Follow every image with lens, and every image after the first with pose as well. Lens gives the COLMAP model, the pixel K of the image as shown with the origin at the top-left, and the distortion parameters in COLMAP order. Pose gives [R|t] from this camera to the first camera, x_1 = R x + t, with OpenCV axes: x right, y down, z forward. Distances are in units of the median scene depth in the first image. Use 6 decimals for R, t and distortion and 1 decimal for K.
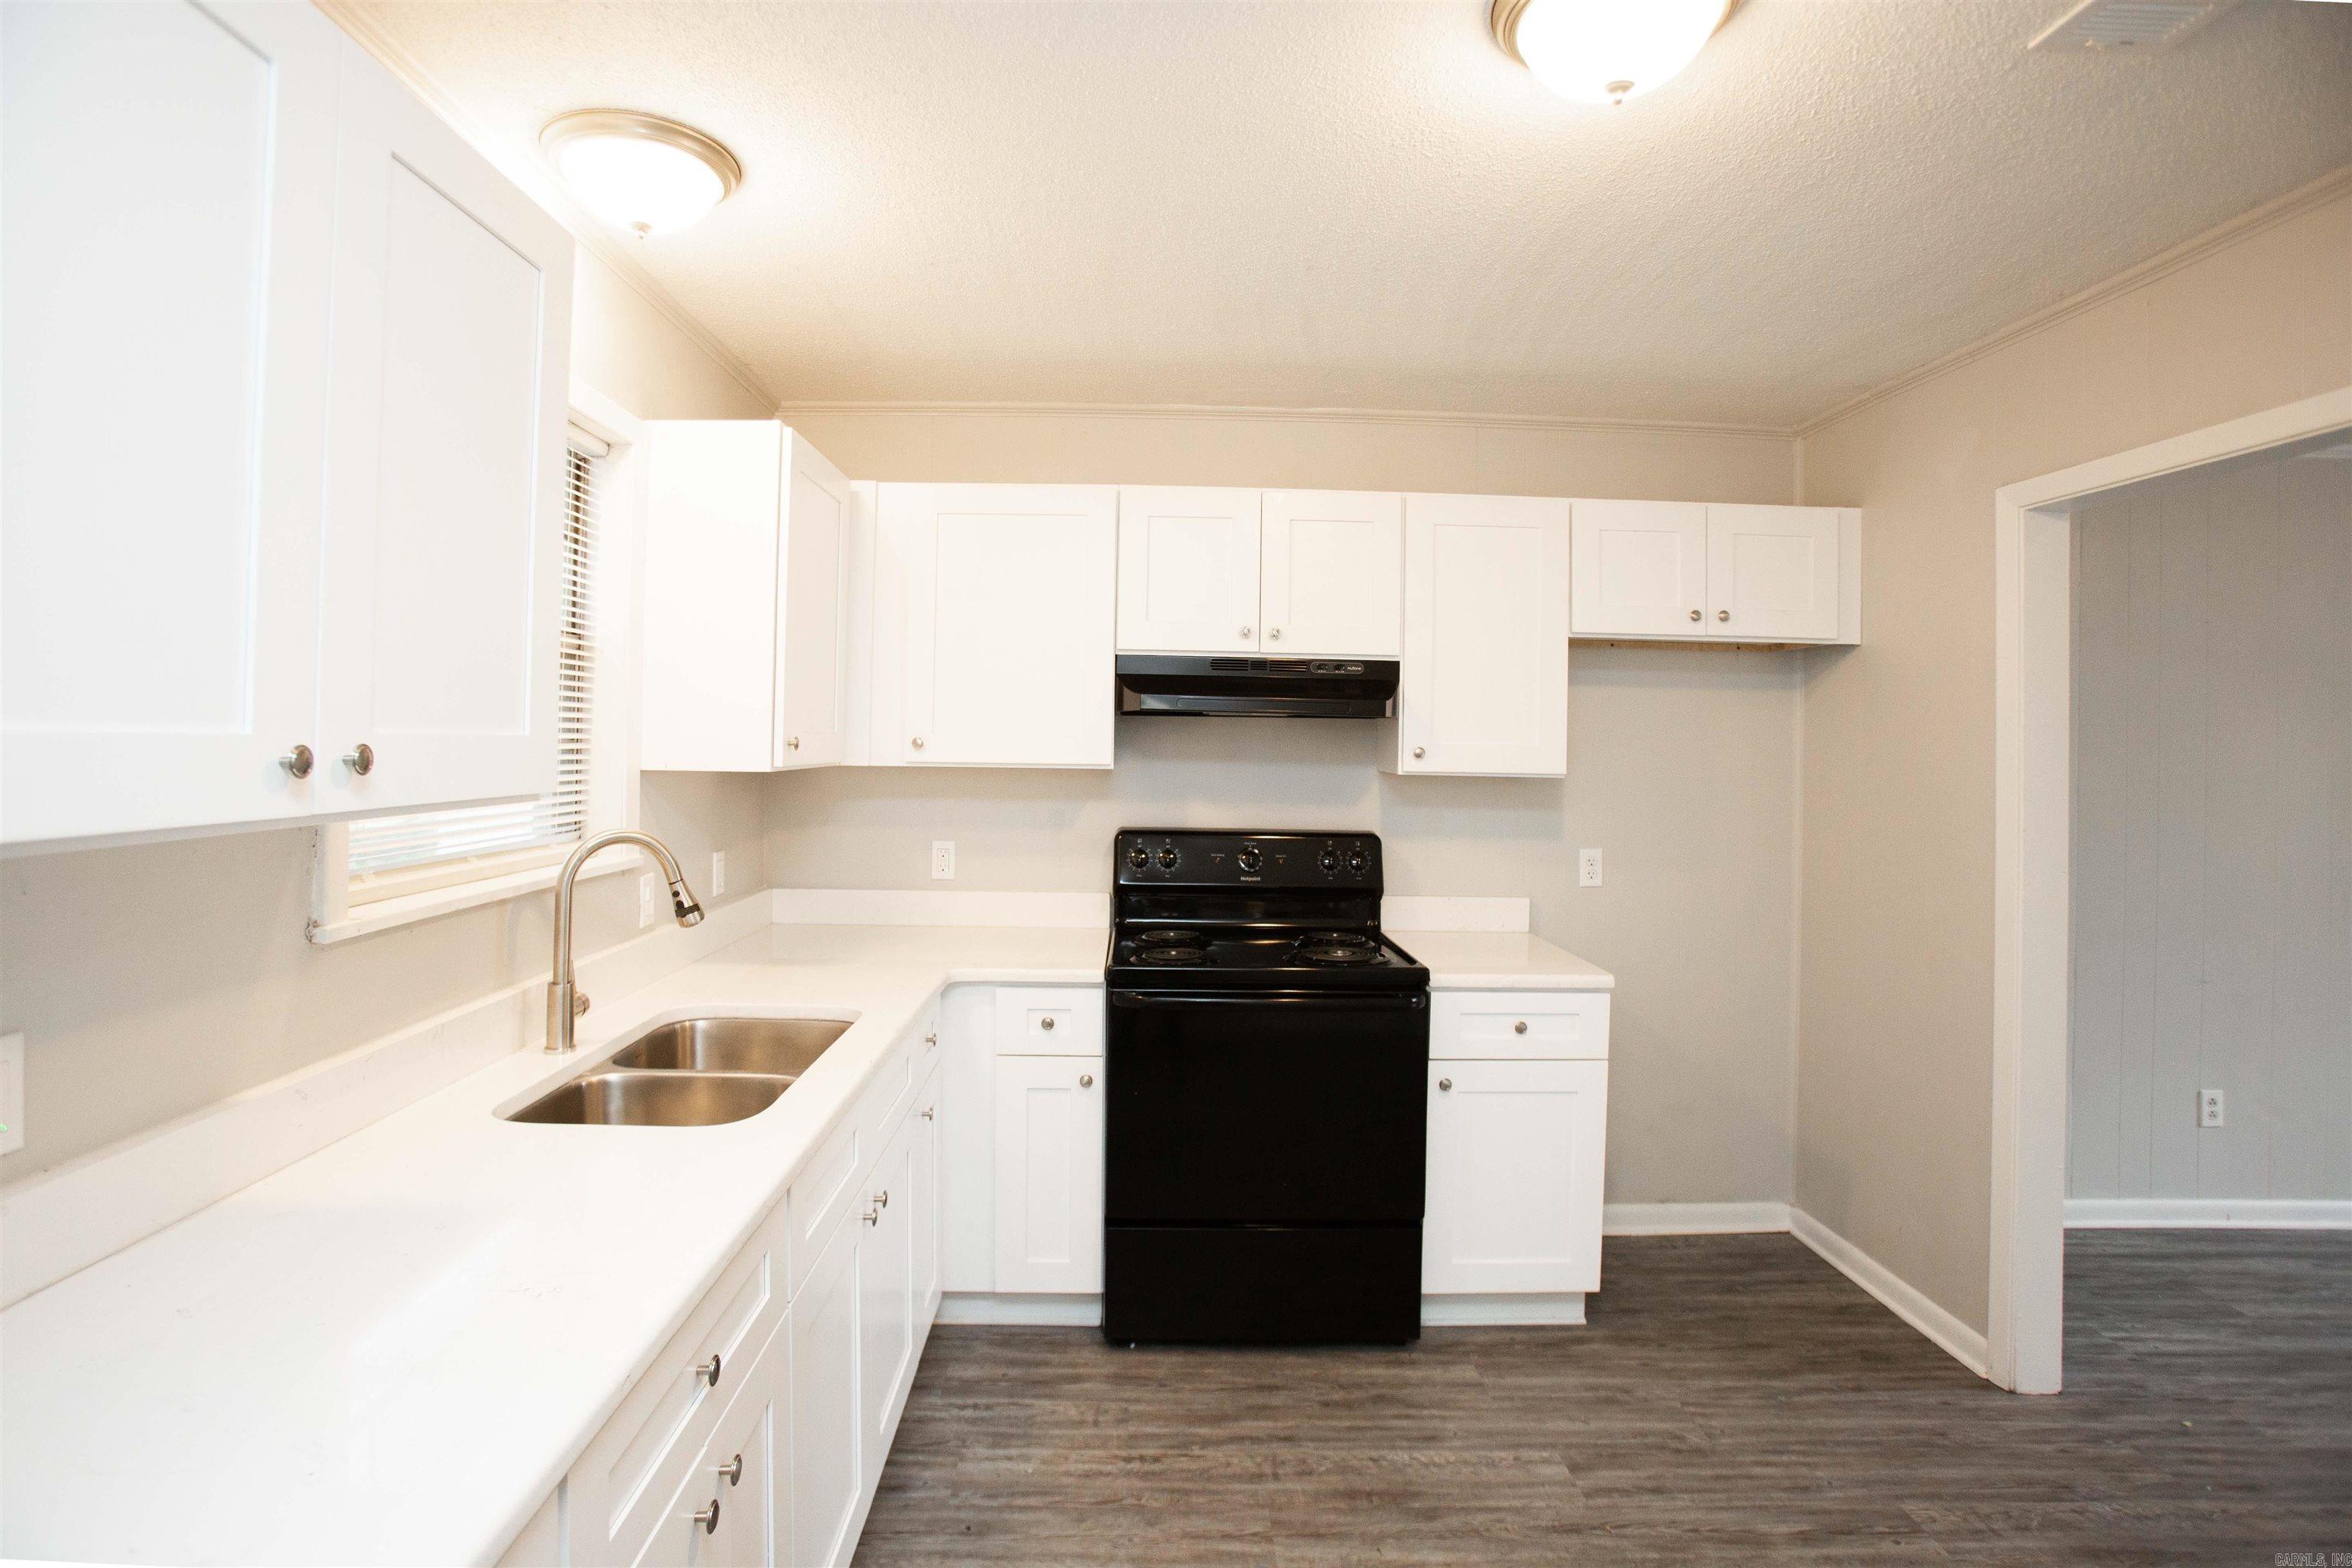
lens RADIAL K [[1137.4, 0, 1173.0], [0, 1137.4, 760.1], [0, 0, 1]] dist [0.001324, 0.000470]
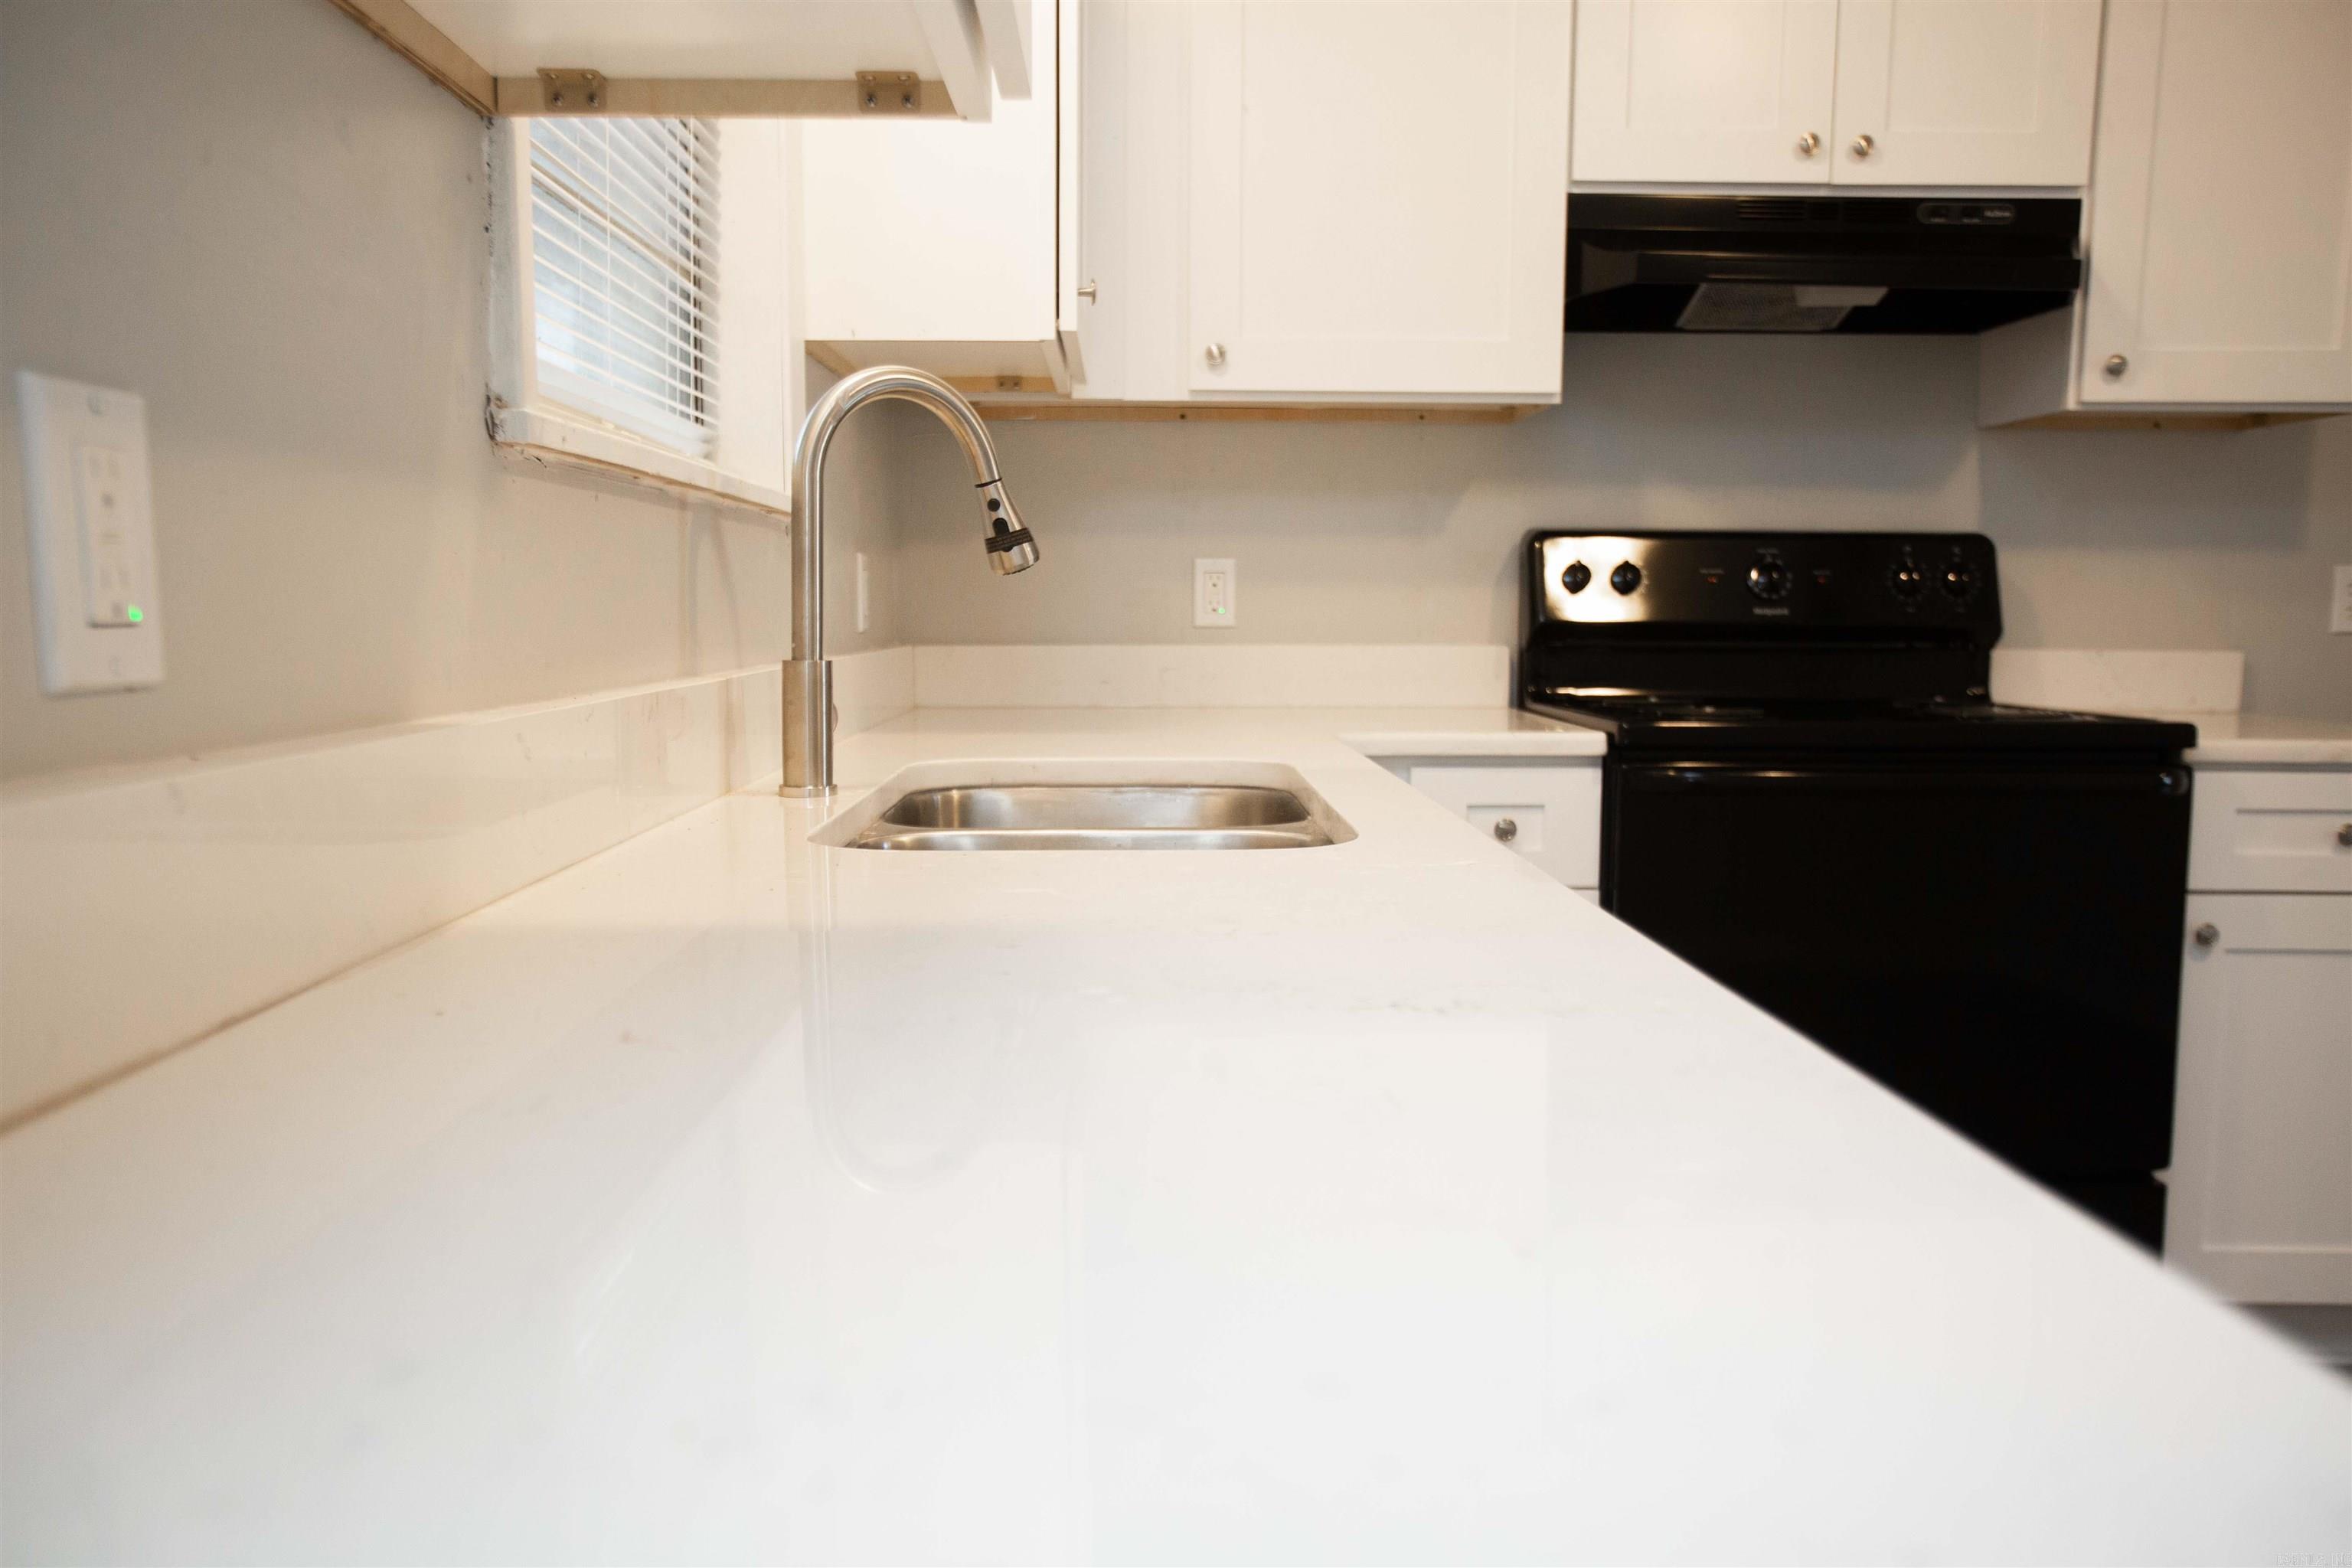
lens RADIAL K [[1706.4, 0, 1176.0], [0, 1706.4, 784.0], [0, 0, 1]] dist [-0.005130, 0.000253]
pose [[0.999676, -0.006023, -0.024719, -0.224250], [0.008402, 0.995218, 0.097315, 0.112767], [0.024015, -0.097491, 0.994947, 0.147436]]
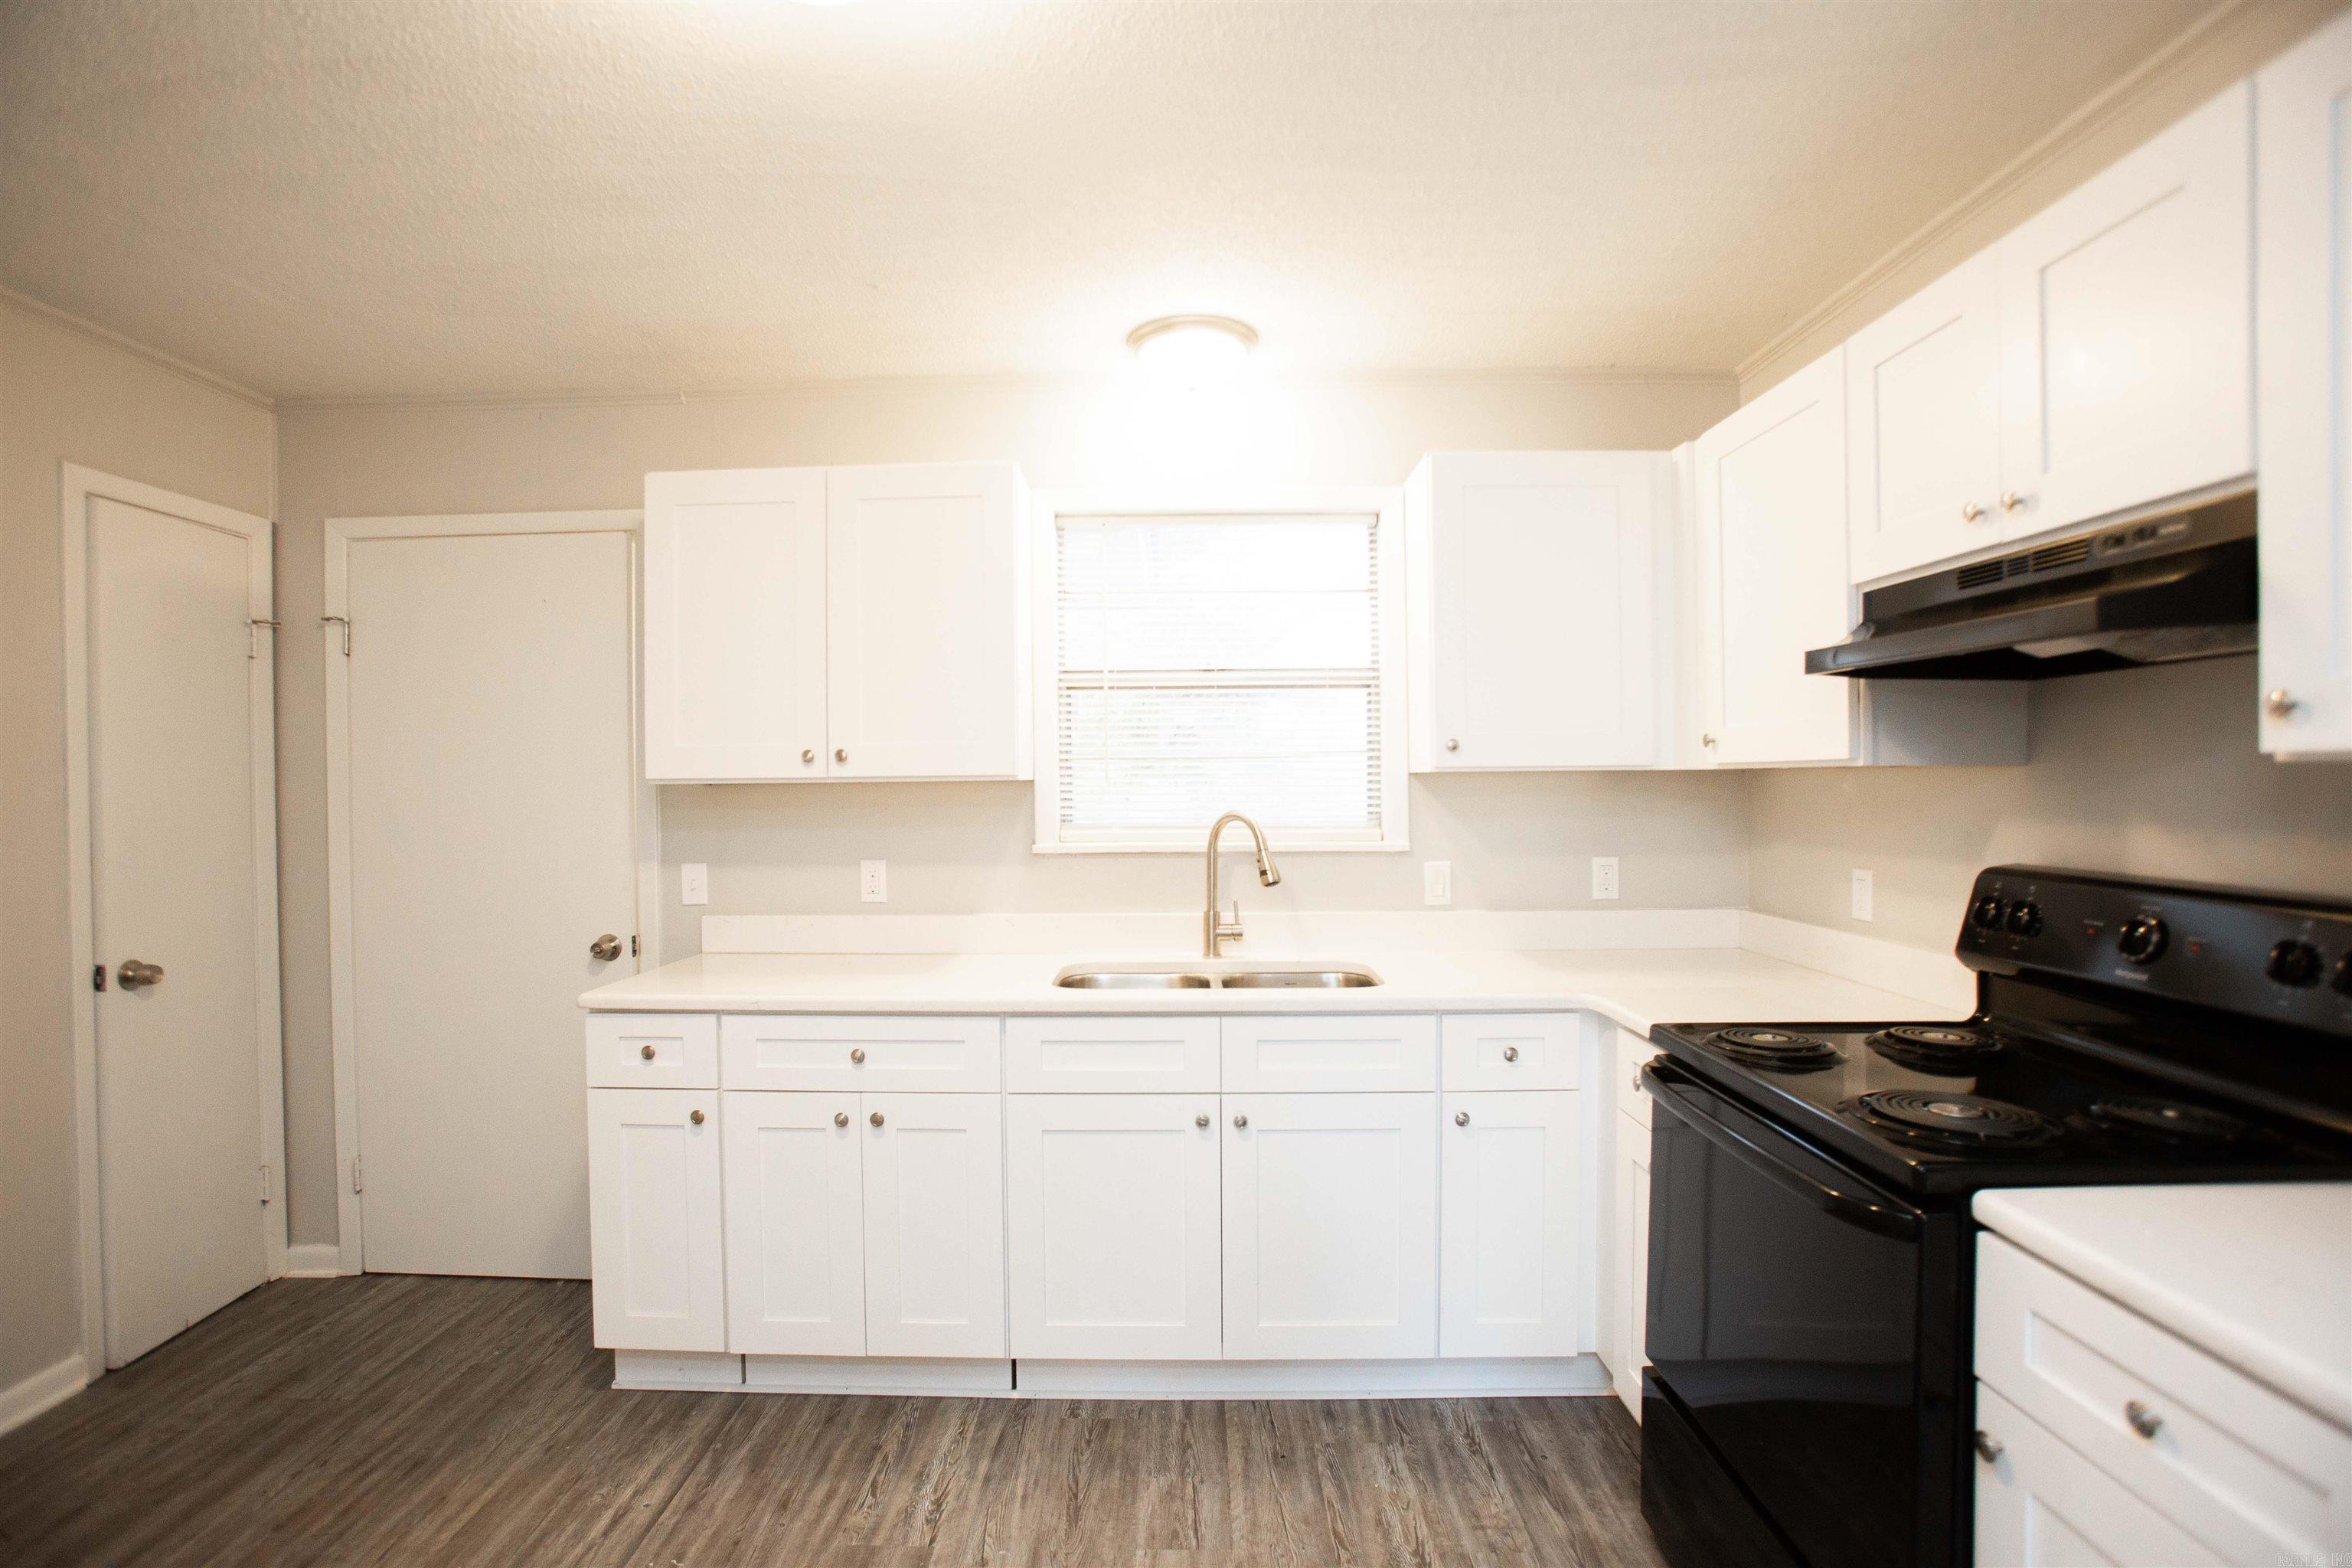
lens RADIAL K [[1169.6, 0, 1176.0], [0, 1169.6, 784.0], [0, 0, 1]] dist [-0.047162, 0.000246]
pose [[-0.038803, -0.006101, -0.999228, 0.640537], [-0.002195, 0.999979, -0.006020, 0.023858], [0.999244, 0.001960, -0.038816, 0.642557]]
